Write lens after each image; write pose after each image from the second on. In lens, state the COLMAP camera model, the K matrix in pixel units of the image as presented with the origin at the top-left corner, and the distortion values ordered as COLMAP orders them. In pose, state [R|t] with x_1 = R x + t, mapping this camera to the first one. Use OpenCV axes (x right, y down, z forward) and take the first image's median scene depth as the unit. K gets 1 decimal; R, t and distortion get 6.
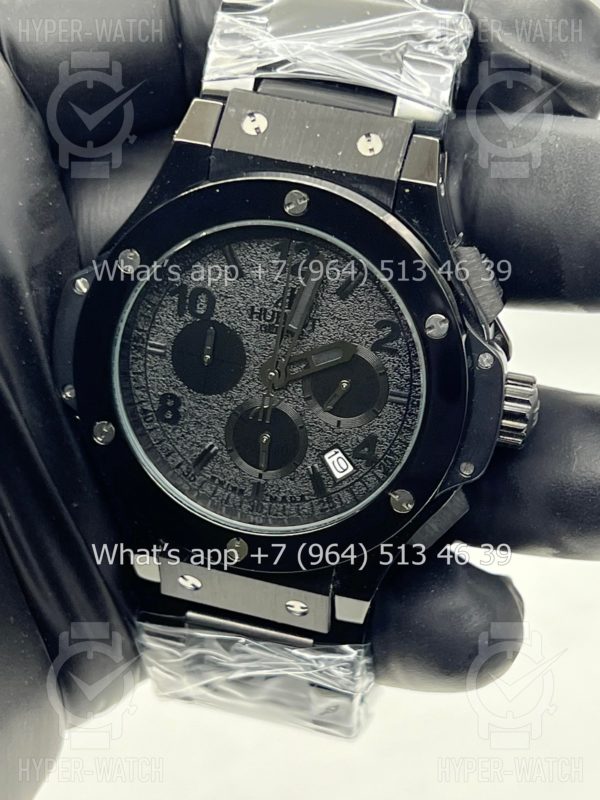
lens RADIAL K [[1835.9, 0, 304.9], [0, 1835.9, 404.9], [0, 0, 1]] dist [0.171371, 0.000000]
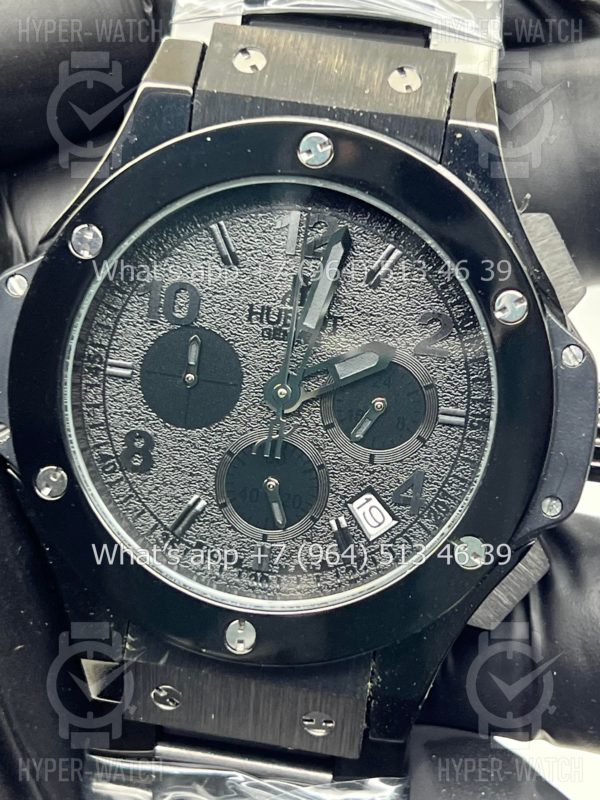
lens RADIAL K [[1835.9, 0, 302.7], [0, 1835.9, 395.1], [0, 0, 1]] dist [0.171371, 0.000000]
pose [[0.992329, -0.025472, 0.120972, -0.098569], [0.046343, 0.983832, -0.172994, 0.112361], [-0.114610, 0.177273, 0.977466, 0.272652]]
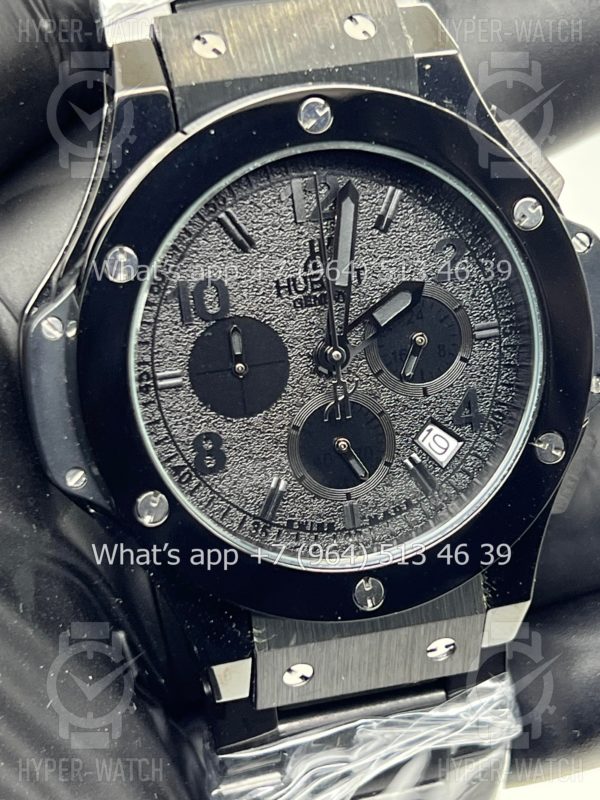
lens RADIAL K [[1835.9, 0, 292.7], [0, 1835.9, 399.7], [0, 0, 1]] dist [0.171371, 0.000000]
pose [[0.863725, -0.316455, 0.392219, -0.332969], [0.368608, 0.927416, -0.063460, 0.042024], [-0.343668, 0.199387, 0.917680, 0.313025]]
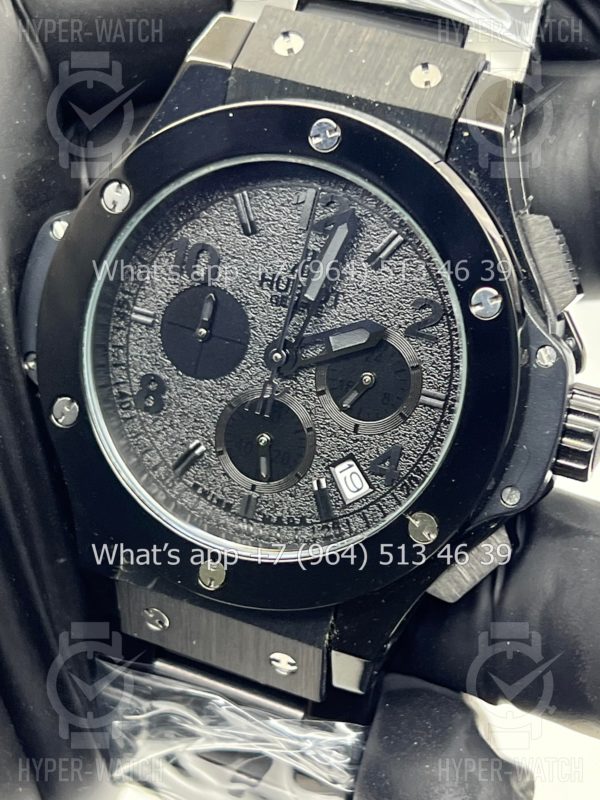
lens RADIAL K [[1835.9, 0, 303.2], [0, 1835.9, 398.6], [0, 0, 1]] dist [0.171371, 0.000000]
pose [[0.991271, 0.097729, -0.088490, 0.064760], [-0.108272, 0.986425, -0.123458, 0.098083], [0.075223, 0.131962, 0.988397, 0.213795]]
